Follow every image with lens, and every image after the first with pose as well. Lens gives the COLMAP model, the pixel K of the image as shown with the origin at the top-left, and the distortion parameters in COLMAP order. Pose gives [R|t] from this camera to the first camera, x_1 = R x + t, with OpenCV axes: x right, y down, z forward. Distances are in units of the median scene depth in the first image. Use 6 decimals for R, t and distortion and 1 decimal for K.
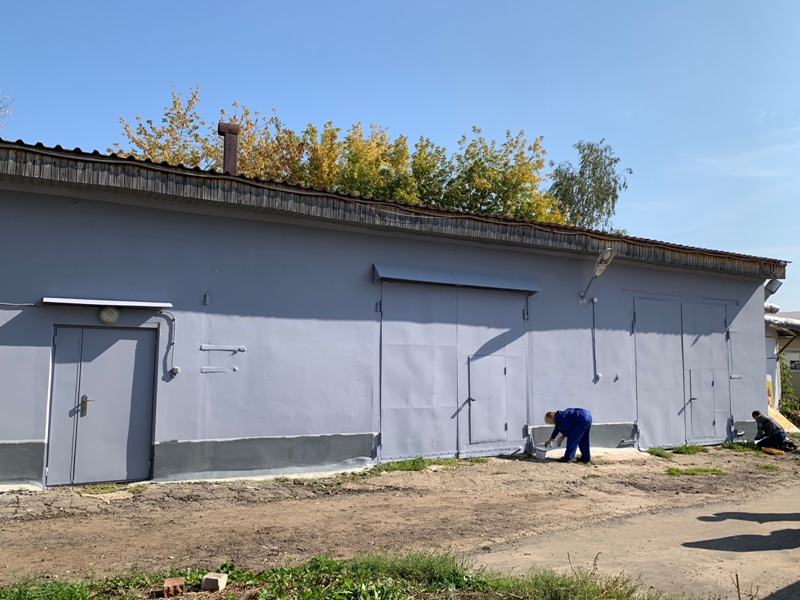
lens RADIAL K [[607.7, 0, 401.0], [0, 607.7, 299.9], [0, 0, 1]] dist [0.030857, -0.057489]
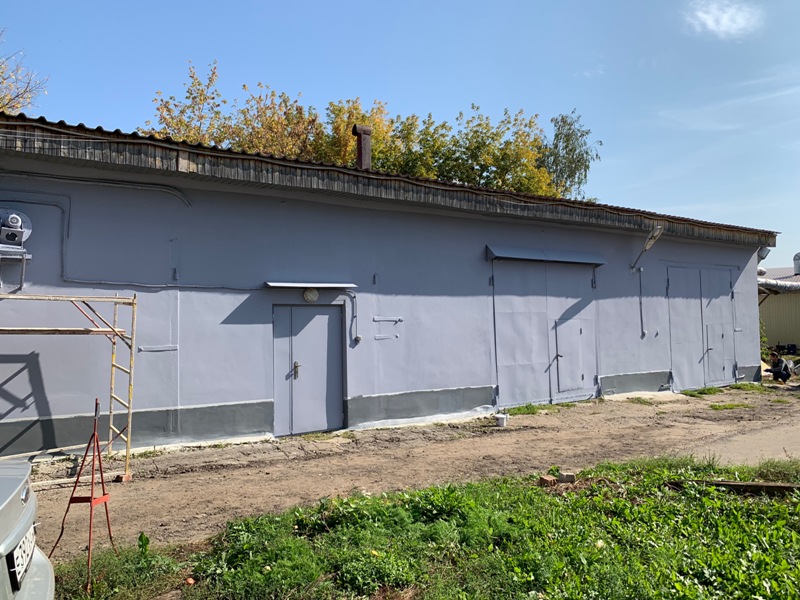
lens RADIAL K [[607.7, 0, 405.3], [0, 607.7, 299.0], [0, 0, 1]] dist [0.030857, -0.057489]
pose [[0.993950, -0.027259, 0.106395, -0.310752], [0.021149, 0.998084, 0.058141, -0.024863], [-0.107776, -0.055540, 0.992623, -0.158554]]
